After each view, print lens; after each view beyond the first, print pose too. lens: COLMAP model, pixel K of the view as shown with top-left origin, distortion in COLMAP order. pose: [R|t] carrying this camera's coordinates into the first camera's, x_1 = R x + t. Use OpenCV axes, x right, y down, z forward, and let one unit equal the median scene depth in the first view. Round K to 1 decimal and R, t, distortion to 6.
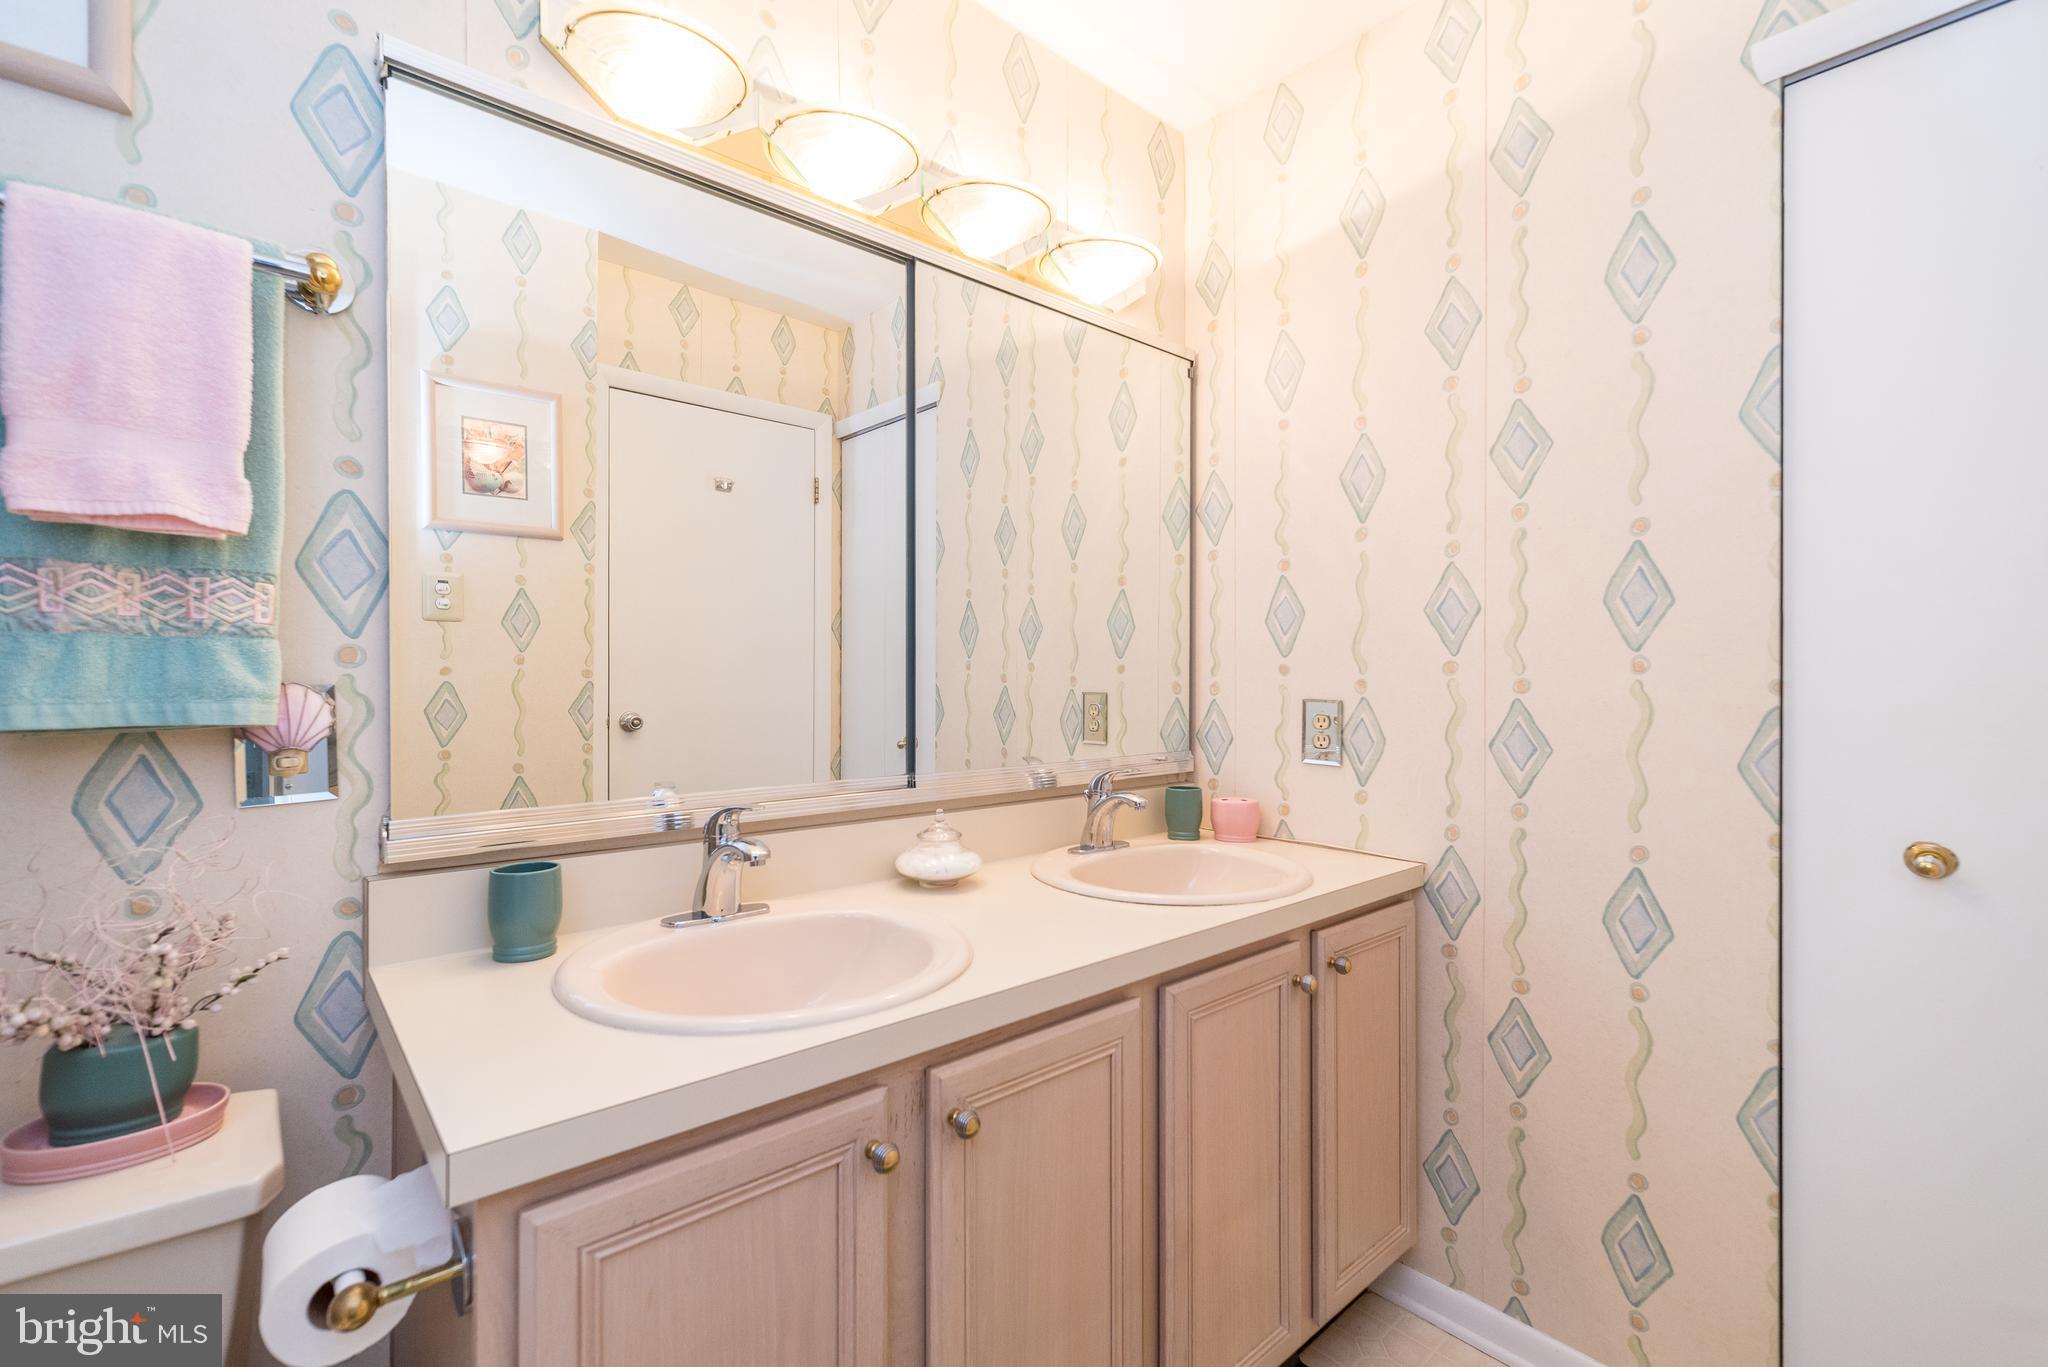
lens RADIAL K [[892.2, 0, 1025.3], [0, 892.2, 667.4], [0, 0, 1]] dist [0.005094, 0.001387]
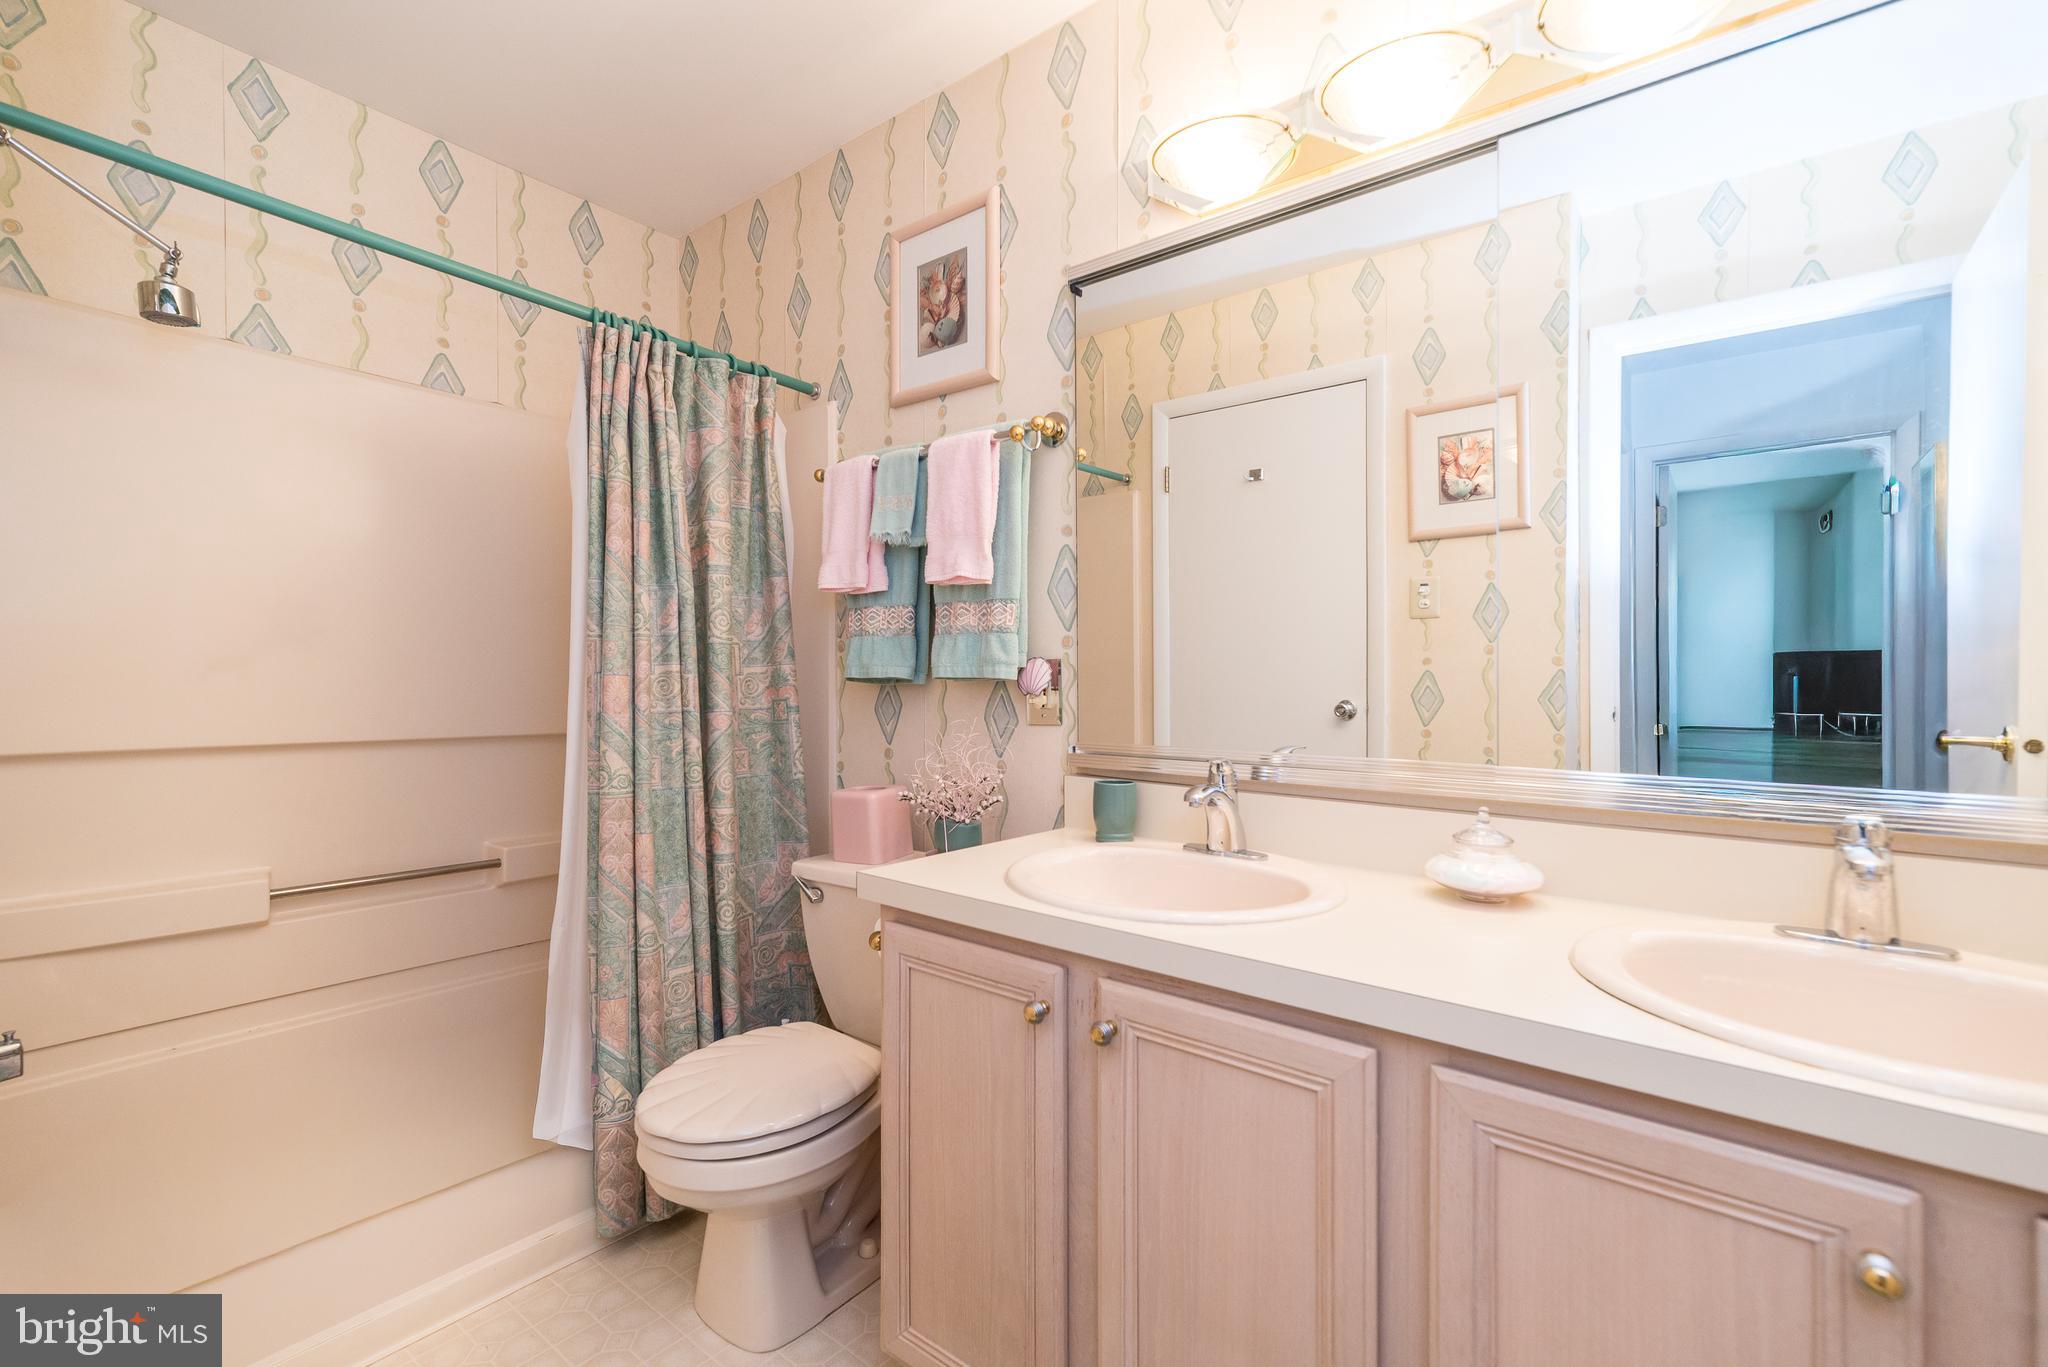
lens RADIAL K [[892.2, 0, 1024.8], [0, 892.2, 685.8], [0, 0, 1]] dist [0.005094, 0.001387]
pose [[0.166569, 0.008997, -0.985989, 0.645989], [0.001220, 0.999956, 0.009331, 0.038788], [0.986029, -0.002757, 0.166550, 0.452743]]
